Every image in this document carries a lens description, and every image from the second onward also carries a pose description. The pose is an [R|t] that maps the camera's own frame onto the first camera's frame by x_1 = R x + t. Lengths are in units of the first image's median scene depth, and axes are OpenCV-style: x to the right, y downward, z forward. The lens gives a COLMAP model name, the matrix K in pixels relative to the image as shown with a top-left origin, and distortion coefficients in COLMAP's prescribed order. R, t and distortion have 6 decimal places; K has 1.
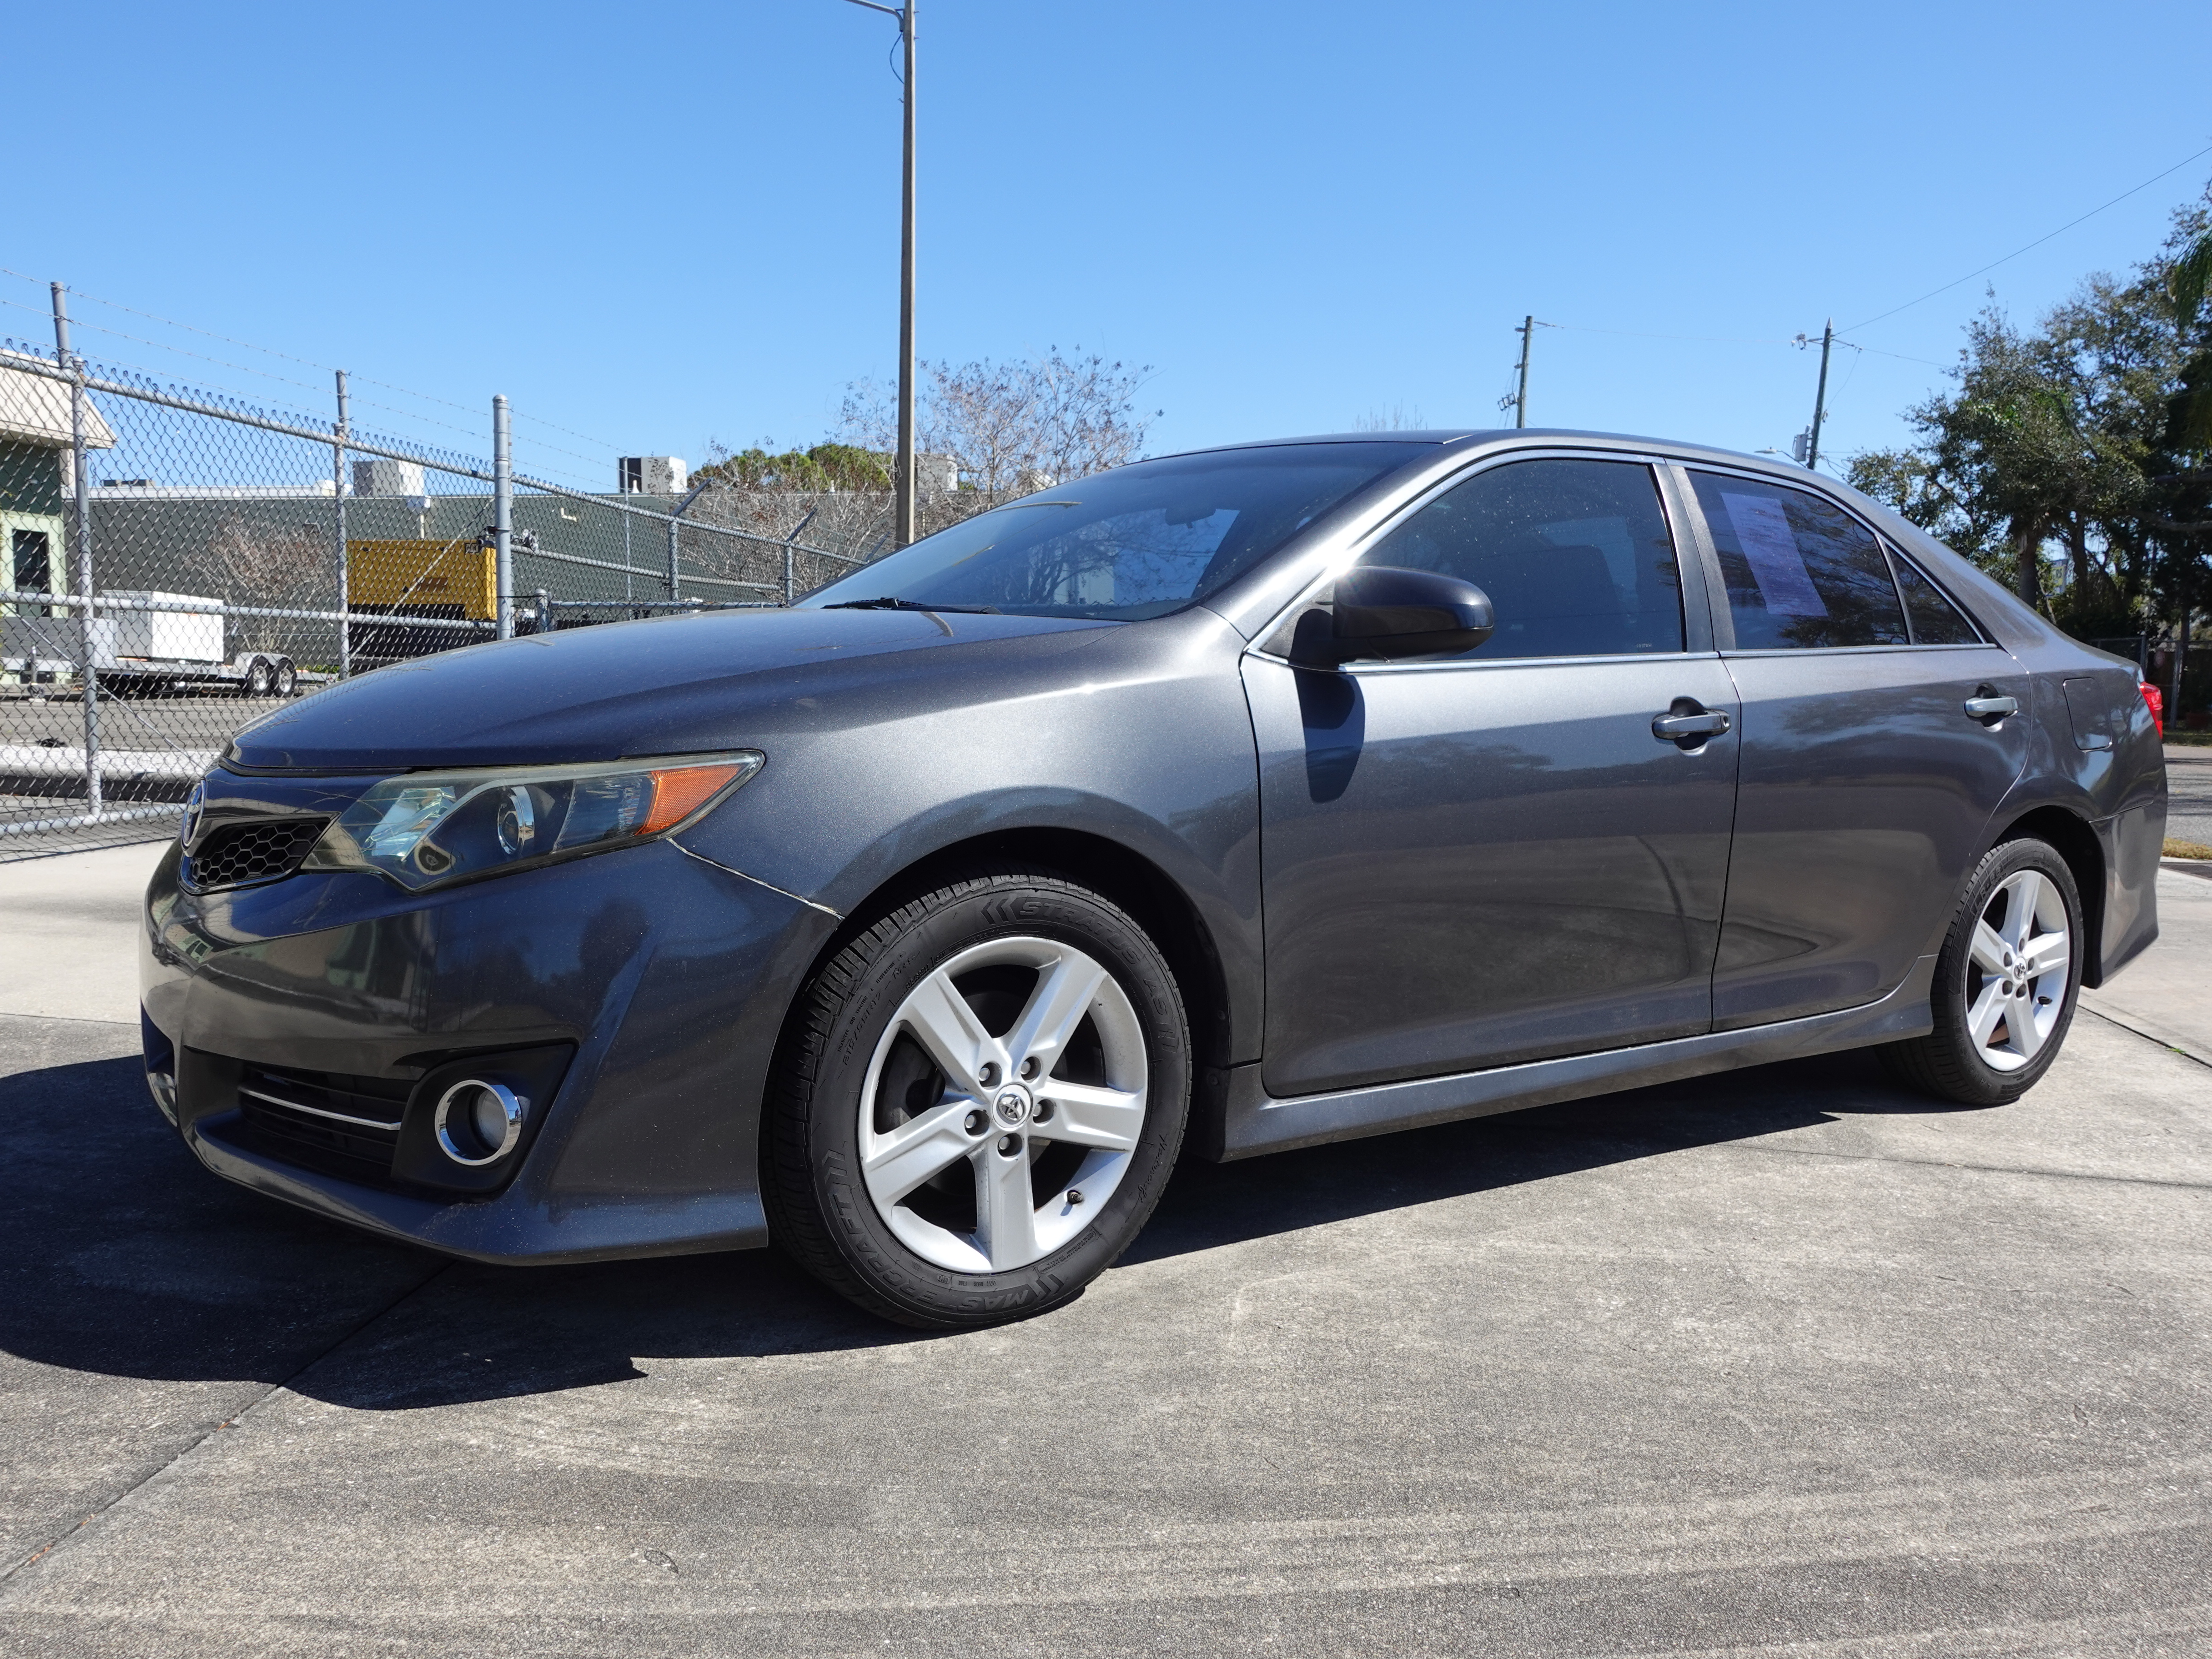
lens RADIAL K [[1721.5, 0, 1103.8], [0, 1721.5, 822.1], [0, 0, 1]] dist [0.004070, -0.001931]
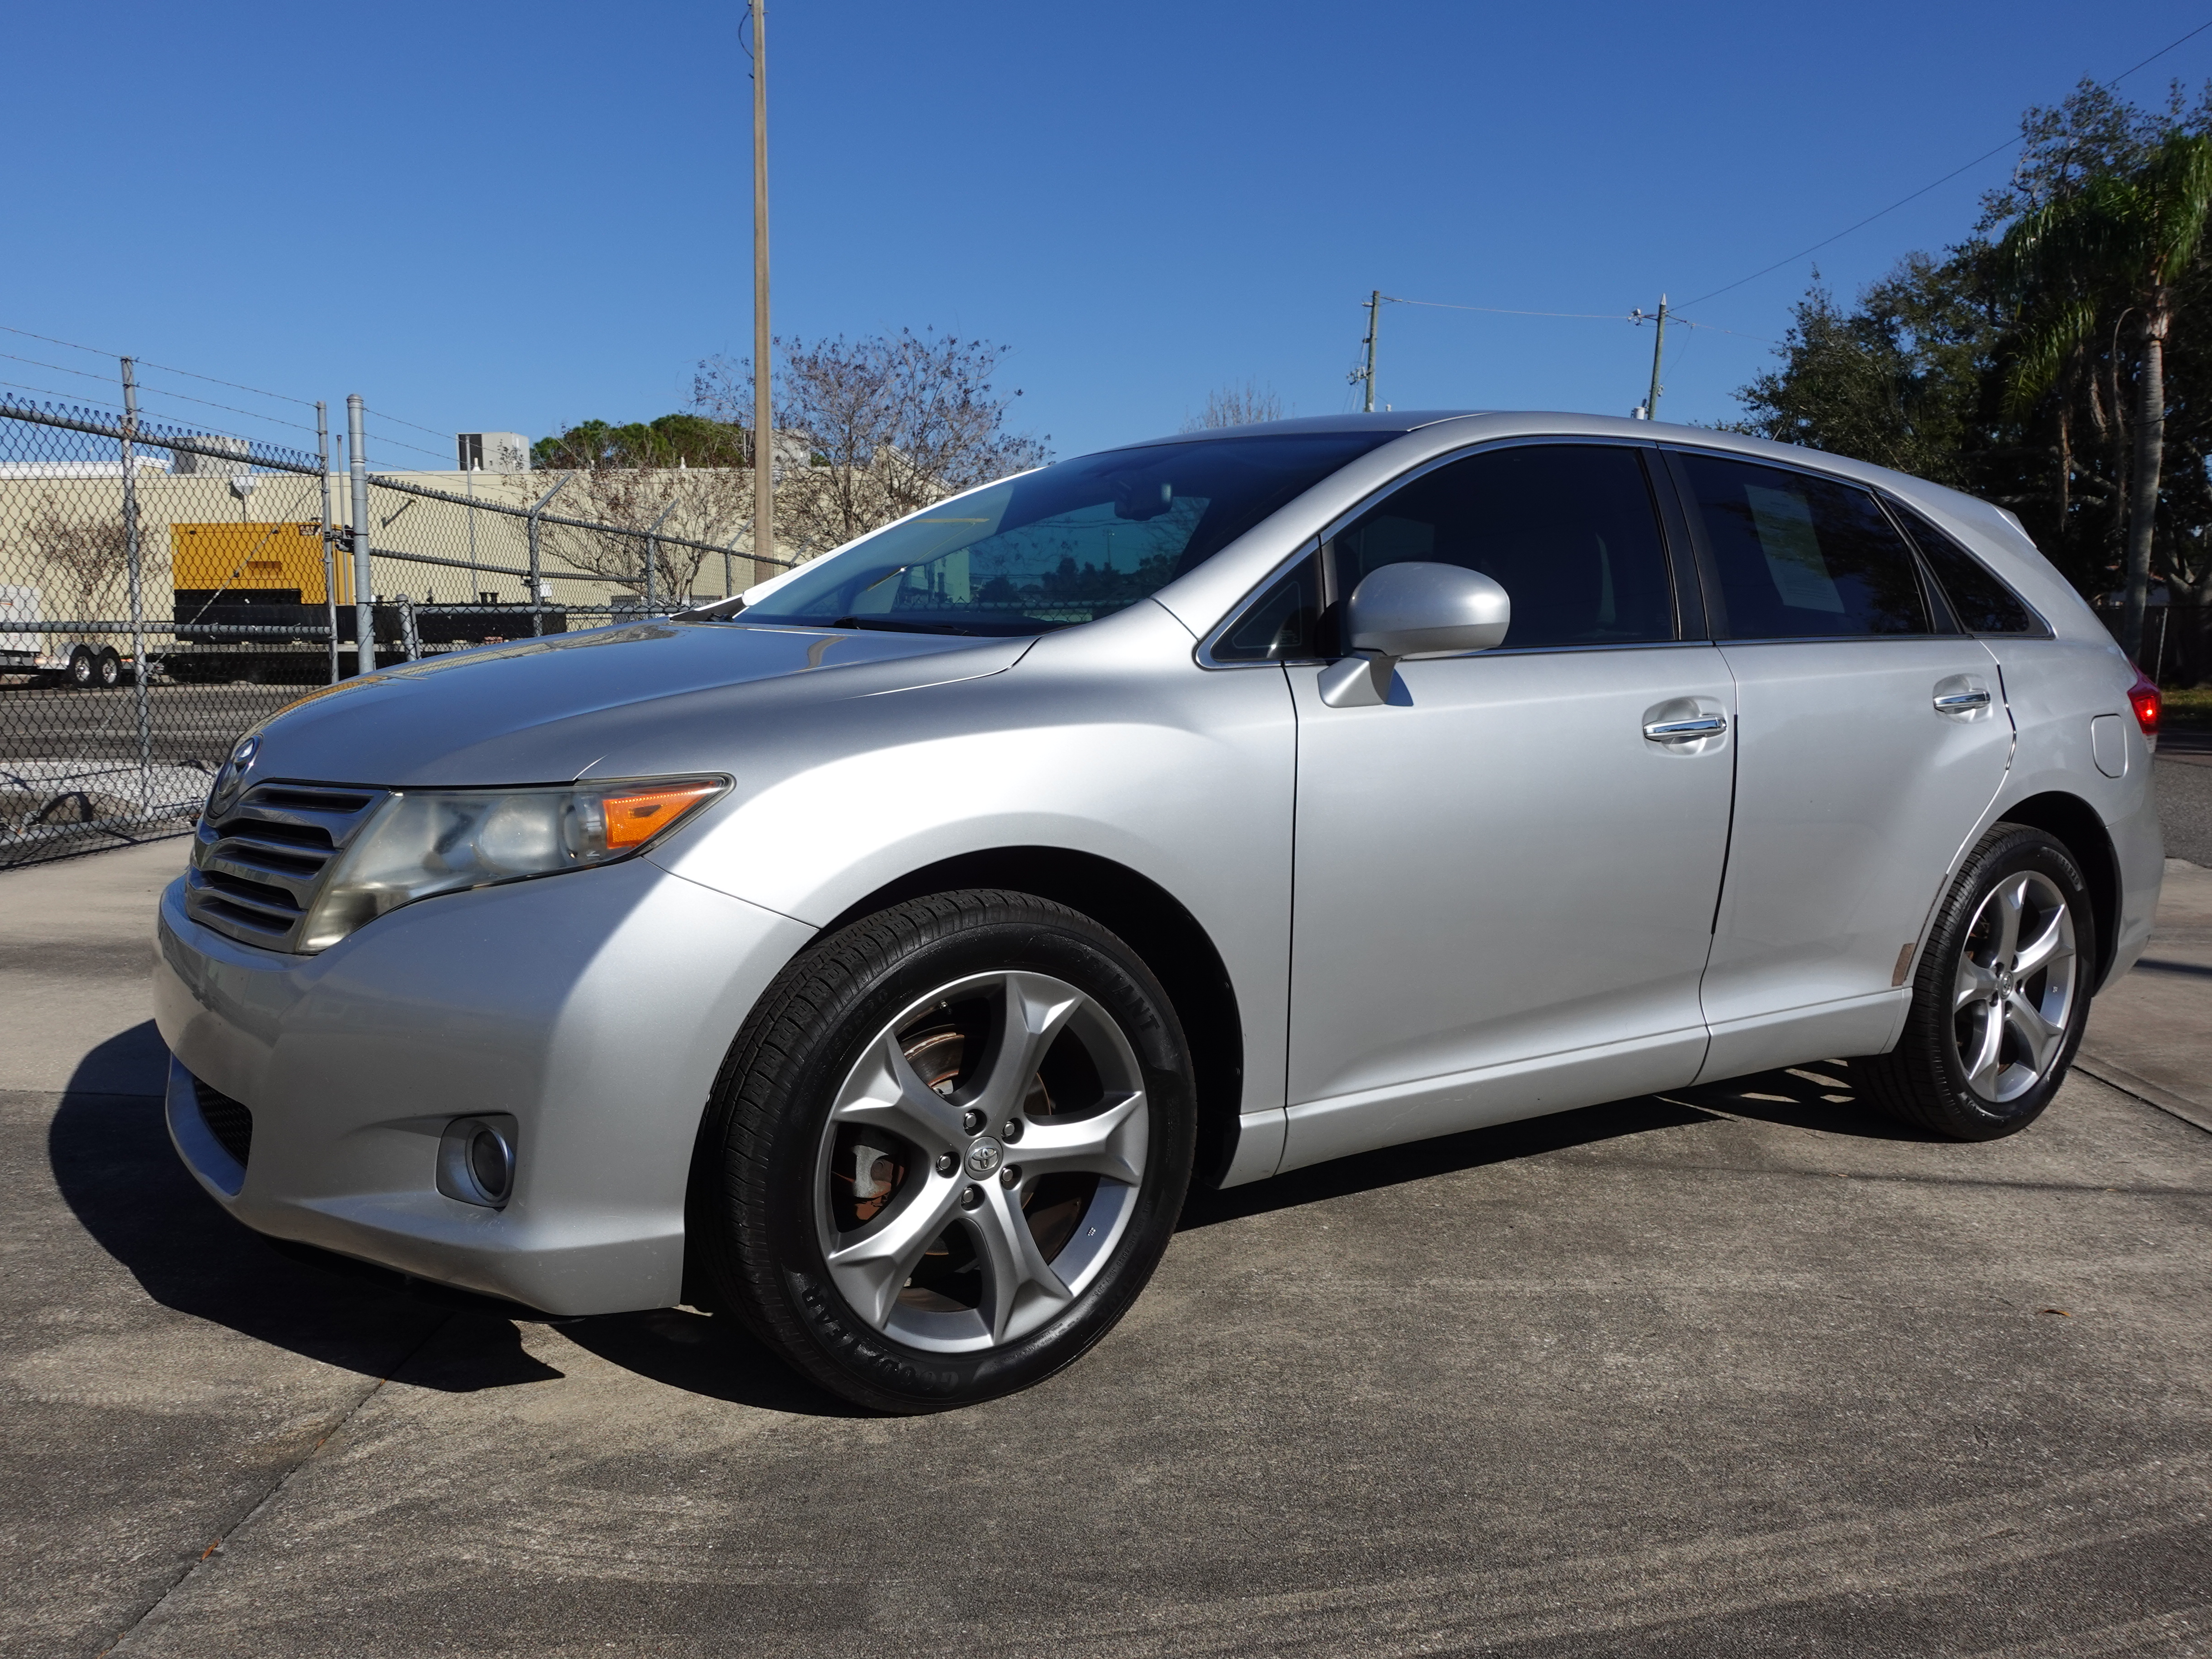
lens RADIAL K [[1719.3, 0, 1102.8], [0, 1719.3, 820.0], [0, 0, 1]] dist [0.005217, -0.004883]
pose [[0.996438, -0.020241, 0.081867, -0.059966], [0.018901, 0.999675, 0.017107, -0.069093], [-0.082186, -0.015498, 0.996496, -0.021283]]
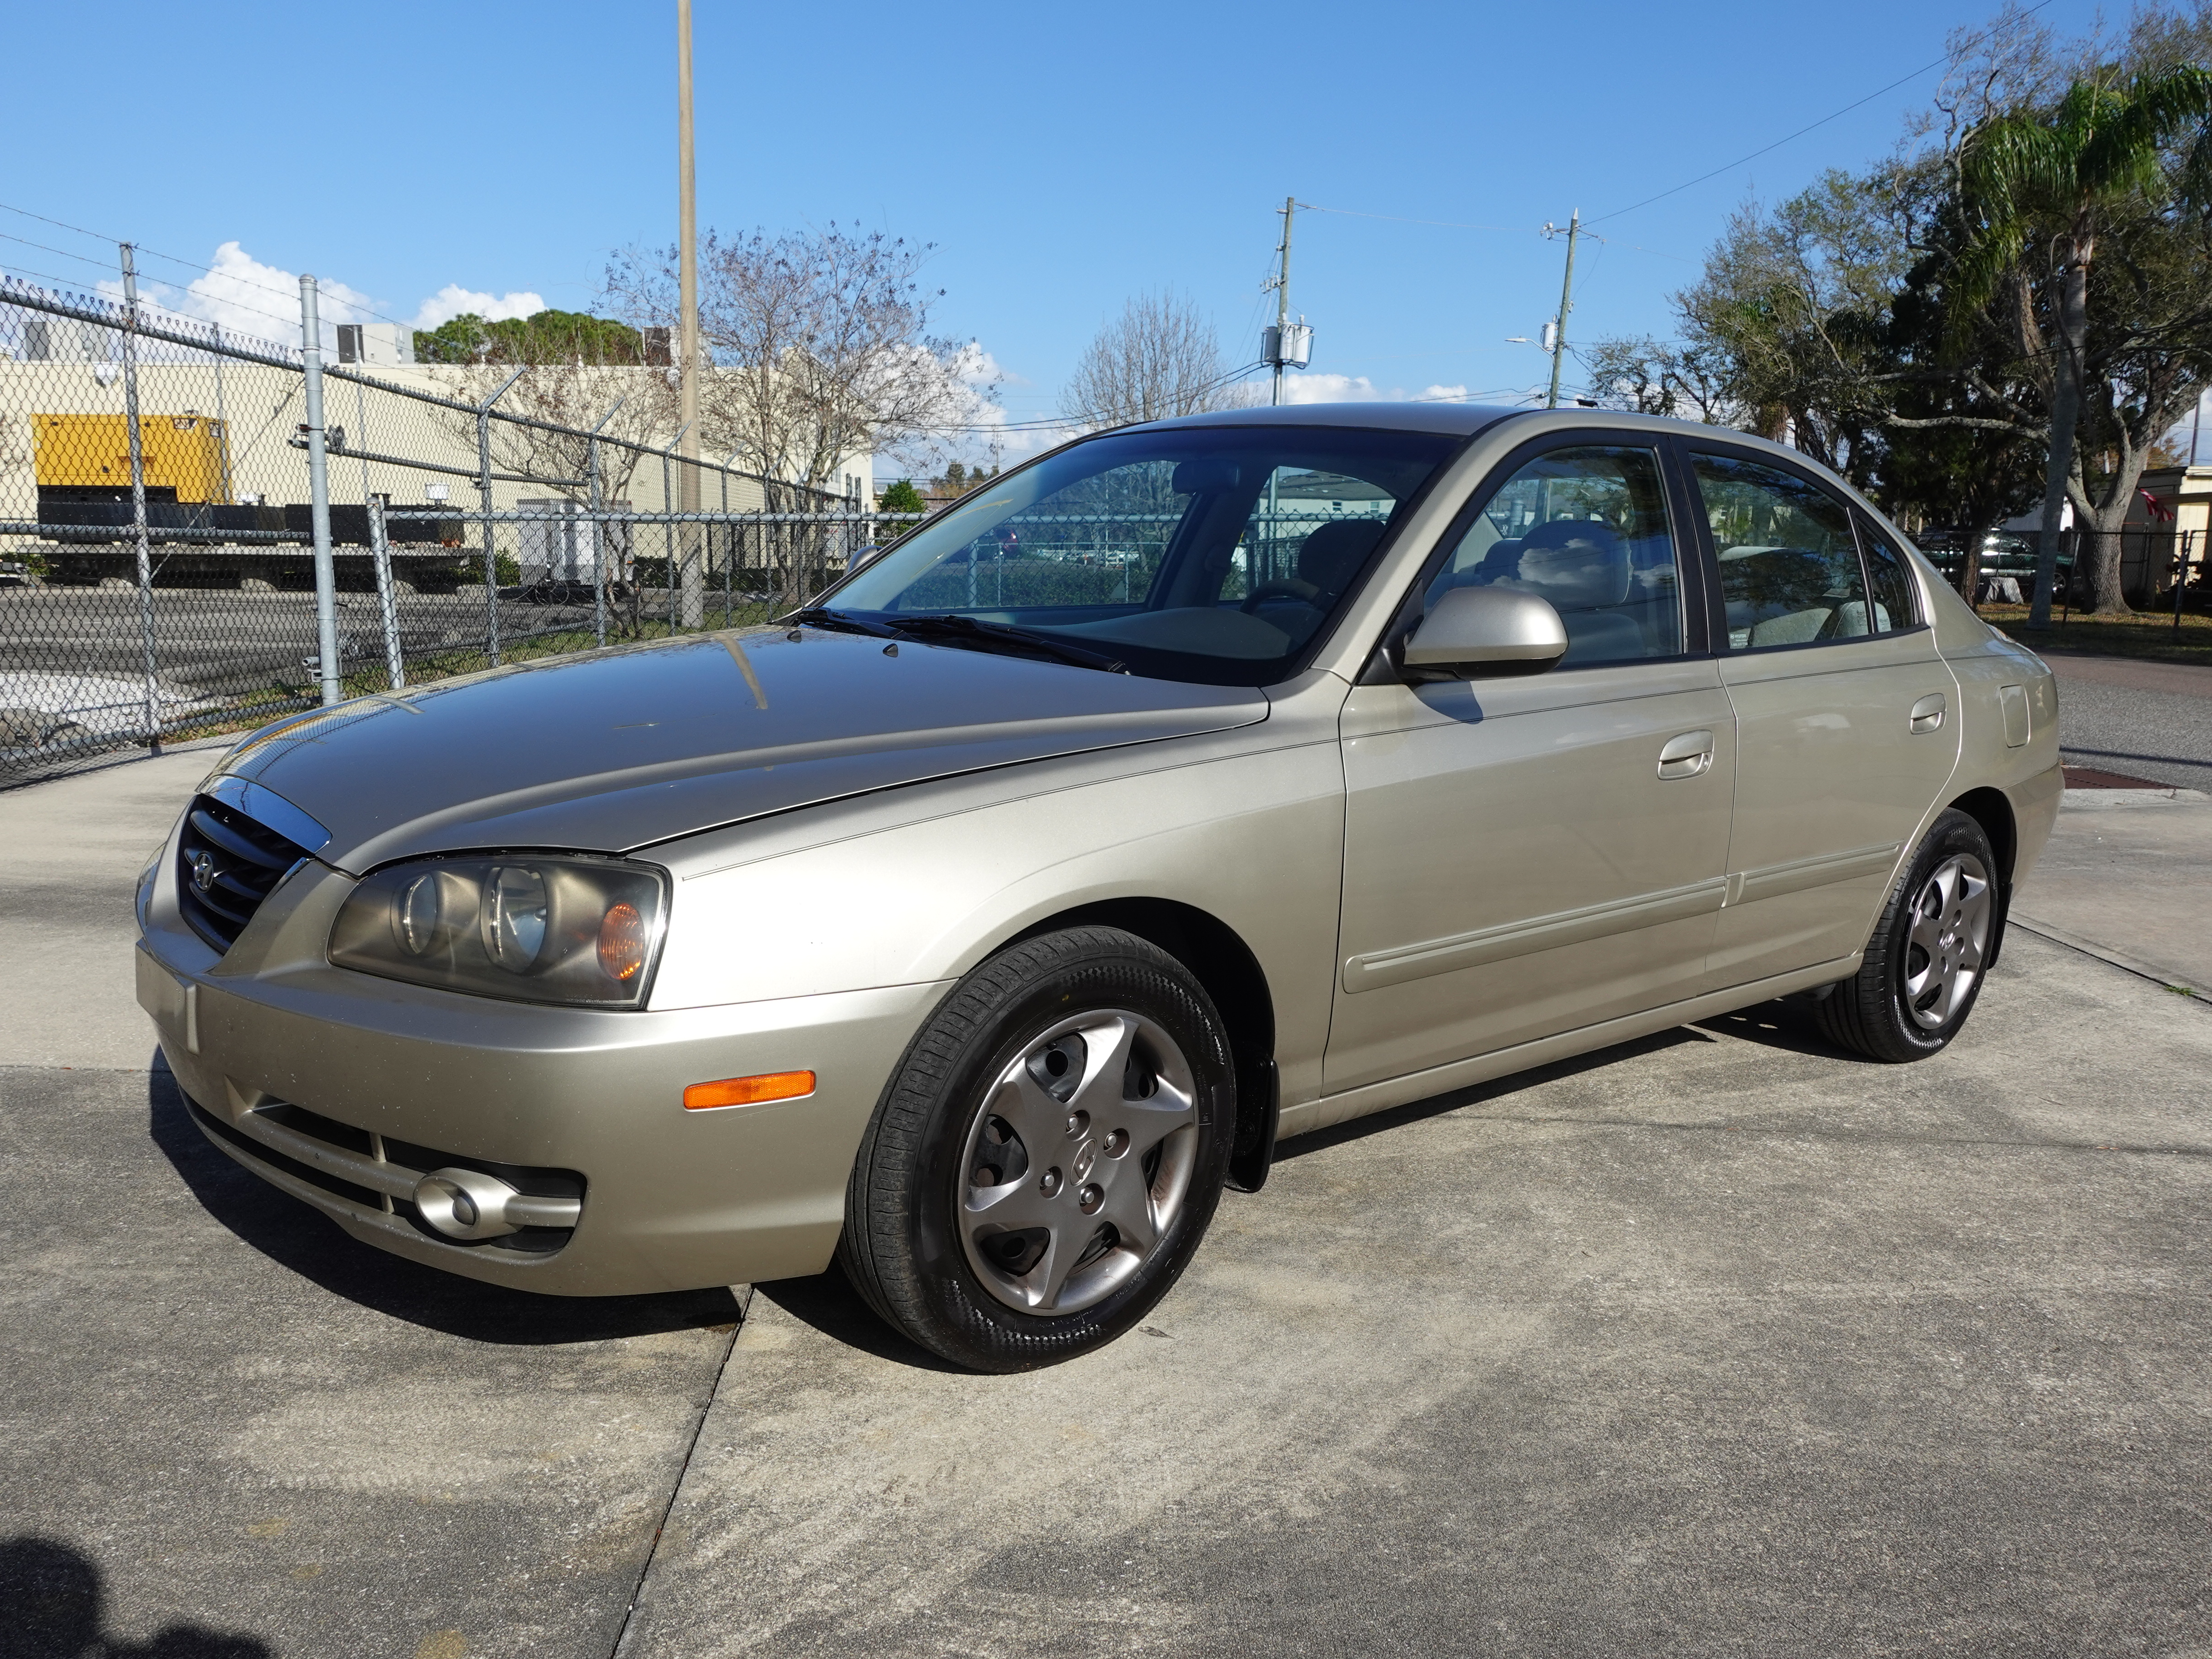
lens RADIAL K [[1722.9, 0, 1105.4], [0, 1722.9, 826.3], [0, 0, 1]] dist [0.007027, -0.004165]
pose [[0.988911, -0.021894, 0.146889, -0.332802], [0.011416, 0.997354, 0.071801, -0.096499], [-0.148072, -0.069328, 0.986544, 0.174948]]
